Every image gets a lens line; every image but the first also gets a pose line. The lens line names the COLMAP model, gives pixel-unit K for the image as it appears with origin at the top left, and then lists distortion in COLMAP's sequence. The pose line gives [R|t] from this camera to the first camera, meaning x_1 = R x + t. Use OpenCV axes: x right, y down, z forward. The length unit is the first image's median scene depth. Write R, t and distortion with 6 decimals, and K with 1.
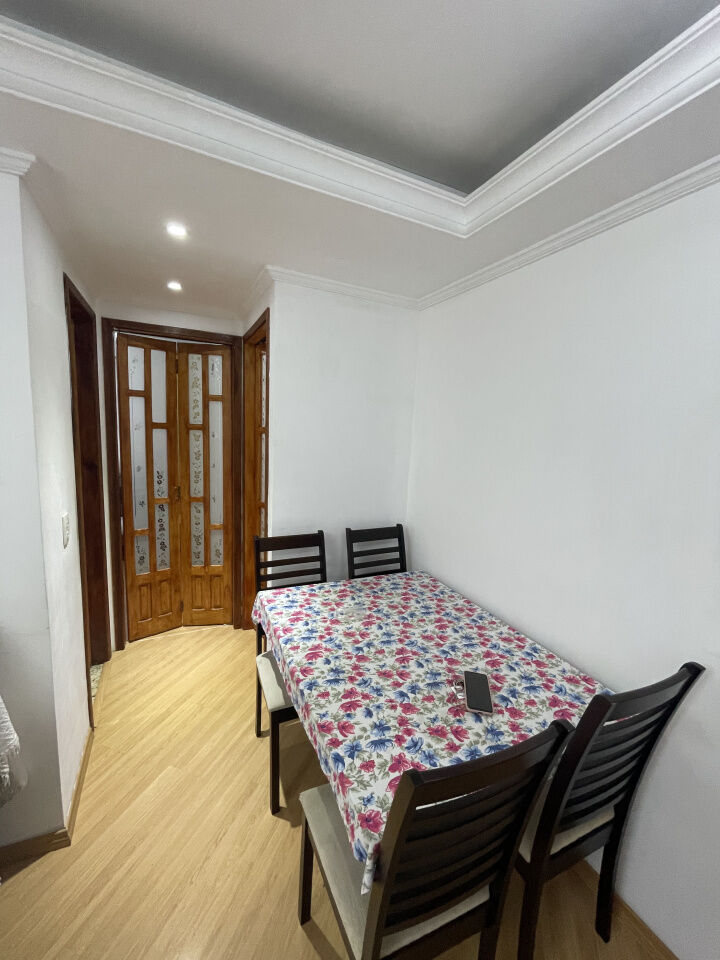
lens RADIAL K [[386.5, 0, 362.3], [0, 386.5, 476.8], [0, 0, 1]] dist [-0.005572, 0.000555]
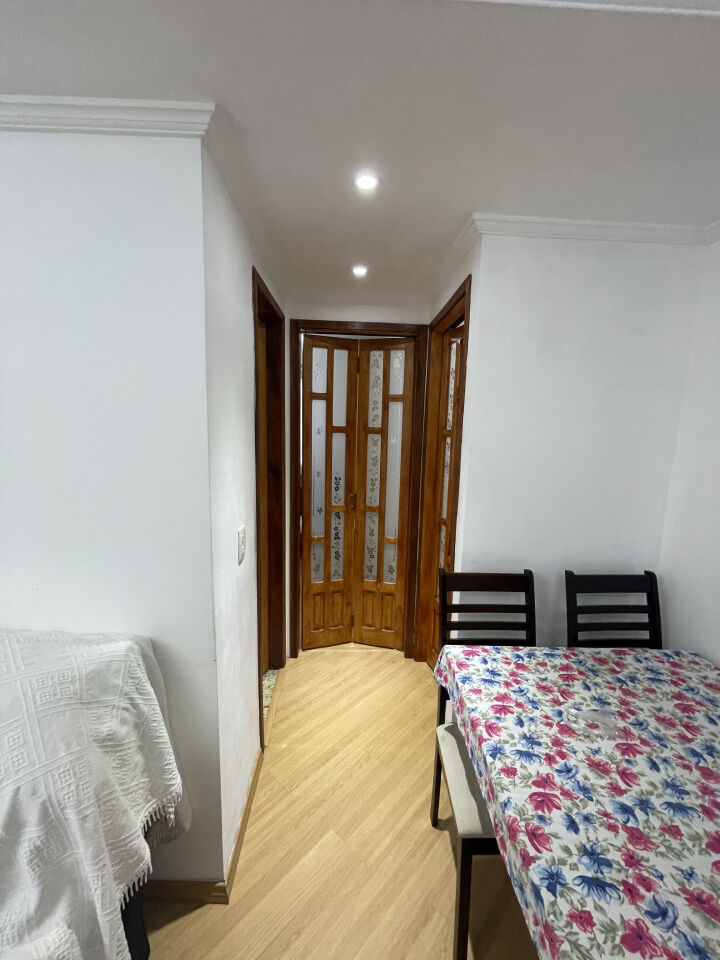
lens RADIAL K [[386.5, 0, 362.3], [0, 386.5, 476.8], [0, 0, 1]] dist [-0.005572, 0.000555]
pose [[0.911119, 0.037750, -0.410411, -0.094774], [-0.040659, 0.999172, 0.001641, -0.024312], [0.410133, 0.015192, 0.911899, 0.189686]]
